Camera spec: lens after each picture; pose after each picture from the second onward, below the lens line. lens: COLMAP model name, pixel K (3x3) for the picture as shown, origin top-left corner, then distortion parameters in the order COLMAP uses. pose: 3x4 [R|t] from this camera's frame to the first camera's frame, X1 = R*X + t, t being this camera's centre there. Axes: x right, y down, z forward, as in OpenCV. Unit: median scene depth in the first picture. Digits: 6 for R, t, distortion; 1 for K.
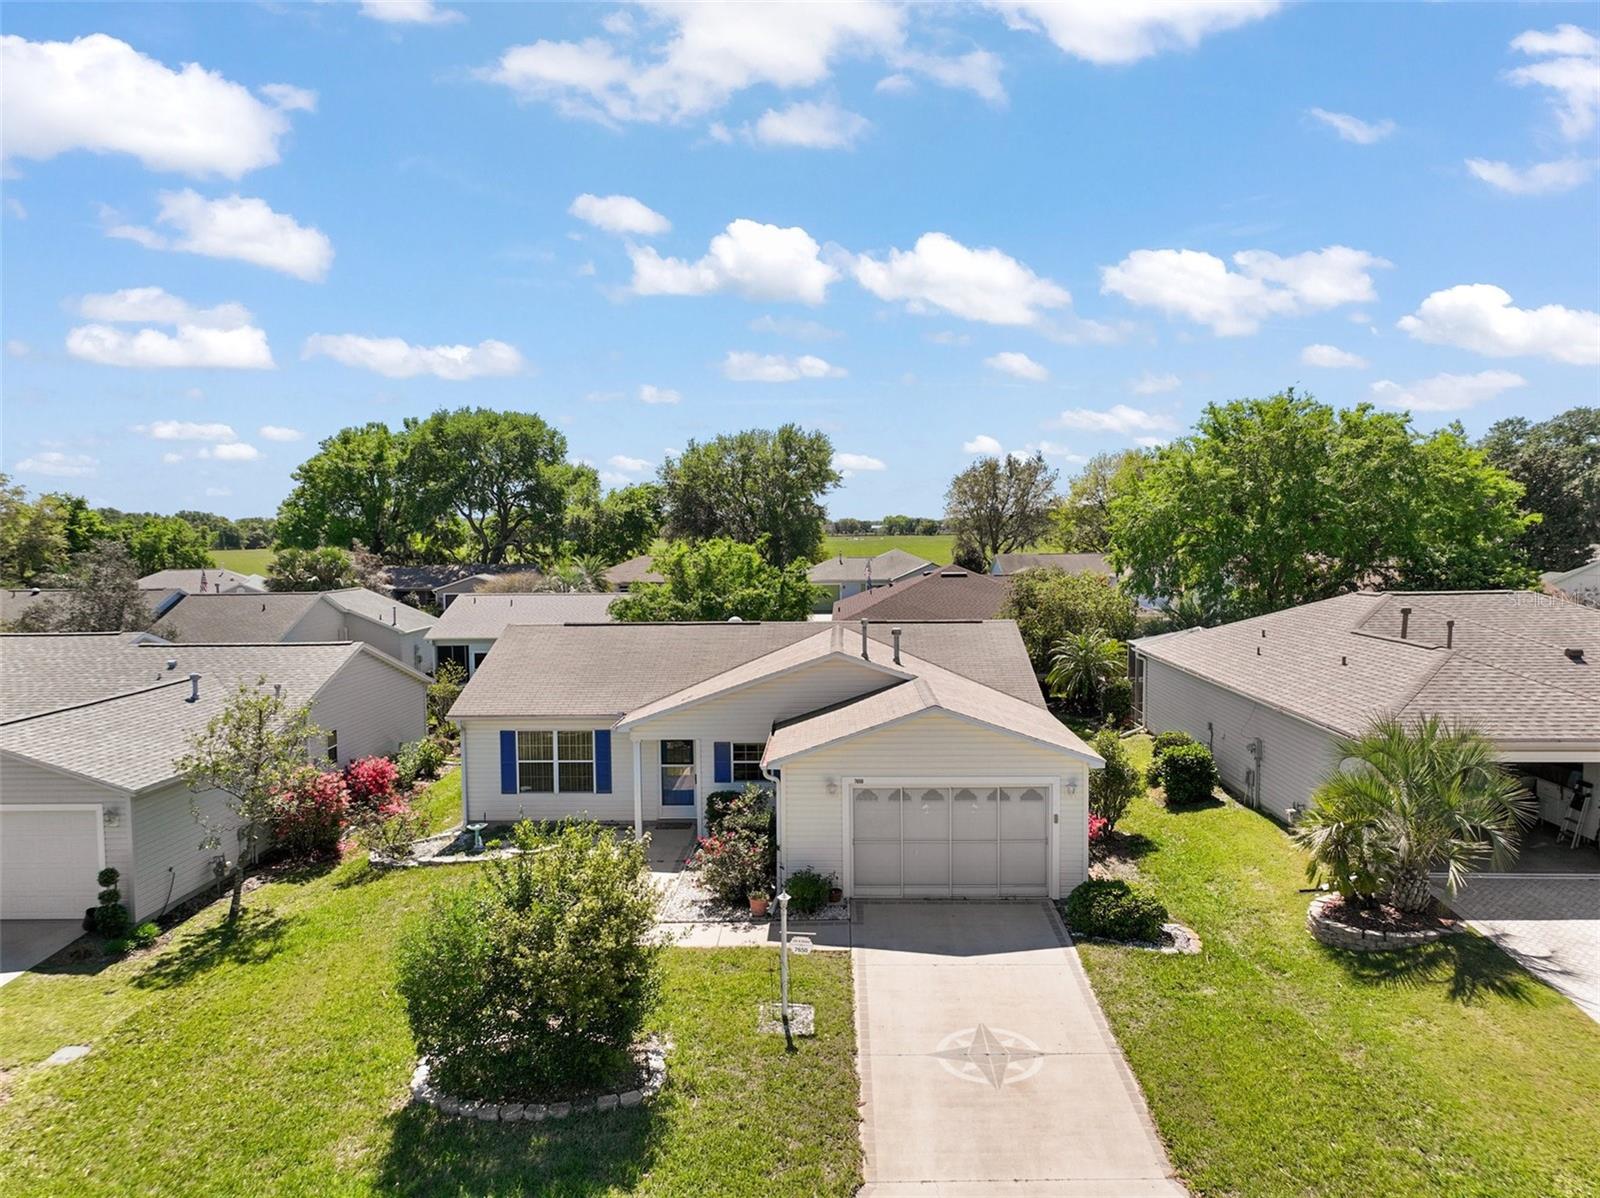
lens RADIAL K [[1117.7, 0, 800.0], [0, 1117.7, 599.0], [0, 0, 1]] dist [0.002716, 0.005245]
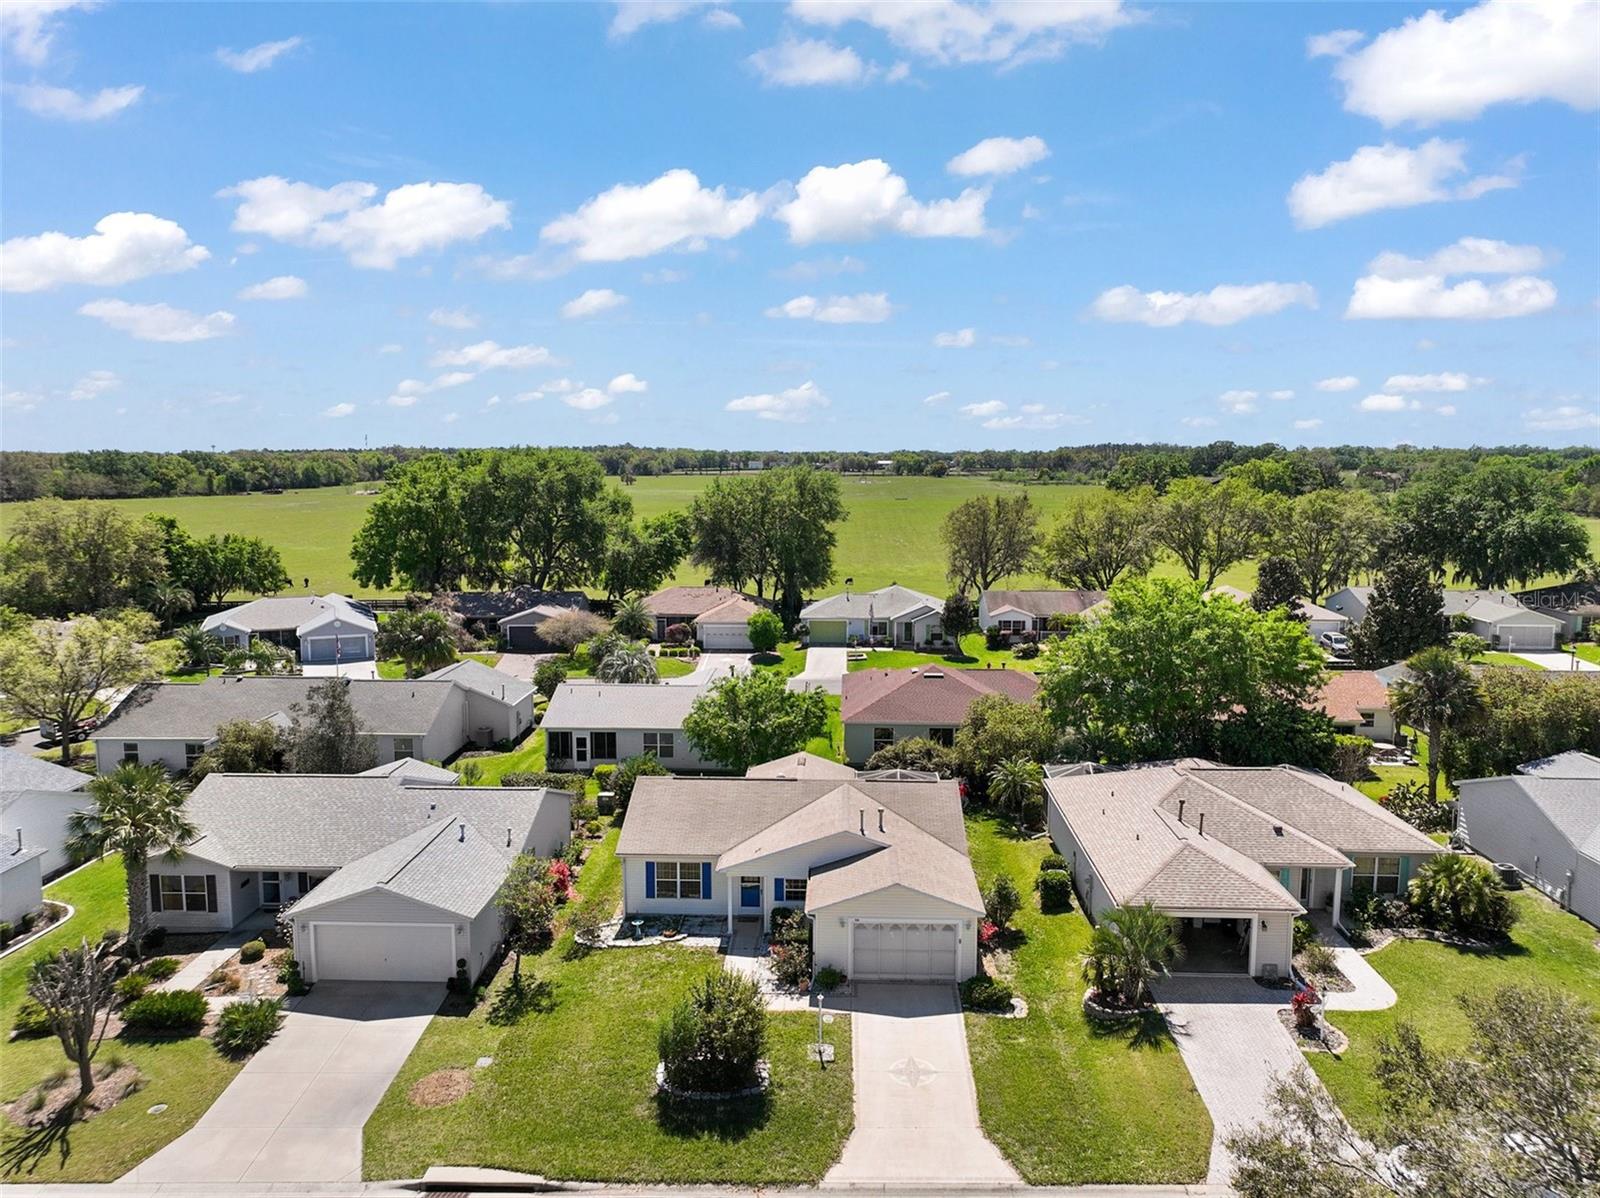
lens RADIAL K [[1133.2, 0, 800.0], [0, 1133.2, 599.0], [0, 0, 1]] dist [0.000789, 0.001257]
pose [[0.999914, 0.012497, -0.004031, -0.042398], [-0.012278, 0.998650, 0.050463, -0.474736], [0.004656, -0.050409, 0.998718, -0.889991]]
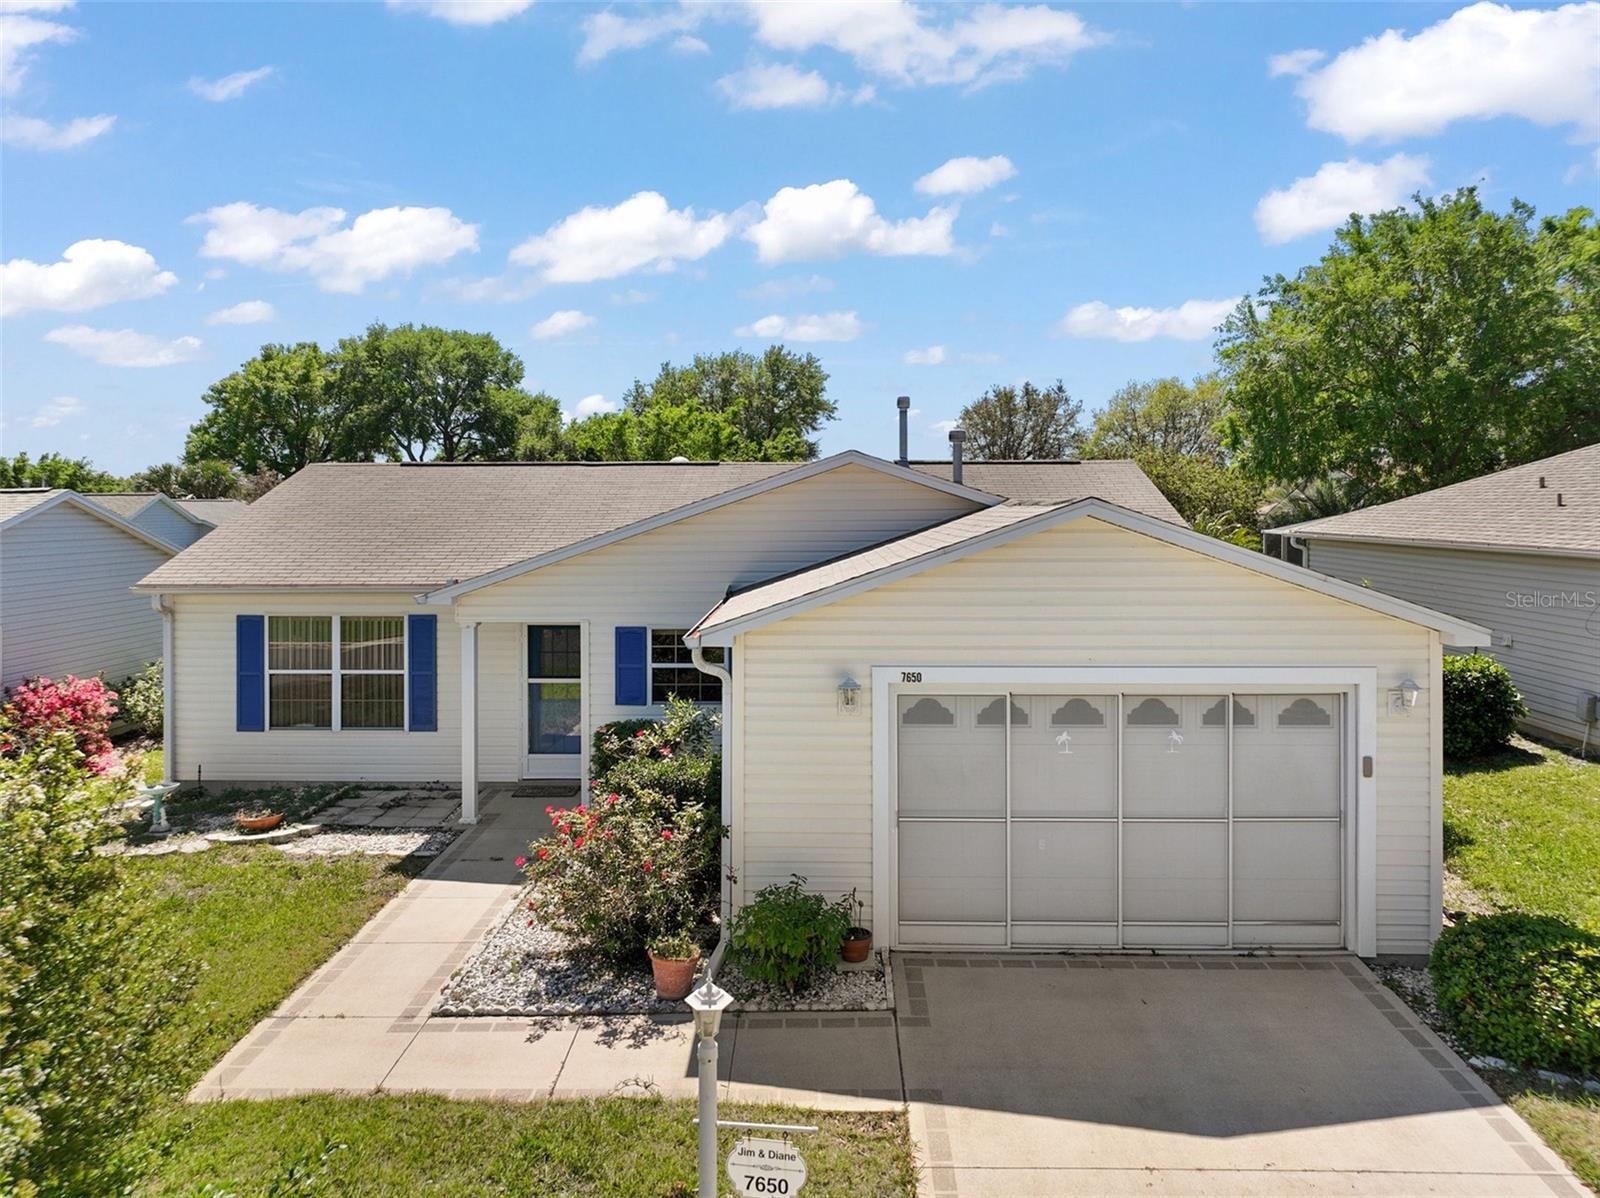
lens RADIAL K [[1145.9, 0, 777.5], [0, 1145.9, 543.7], [0, 0, 1]] dist [0.003014, -0.001267]
pose [[0.999993, 0.003678, 0.000613, 0.000871], [-0.003666, 0.999817, -0.018756, 0.118779], [-0.000682, 0.018754, 0.999824, 0.553117]]
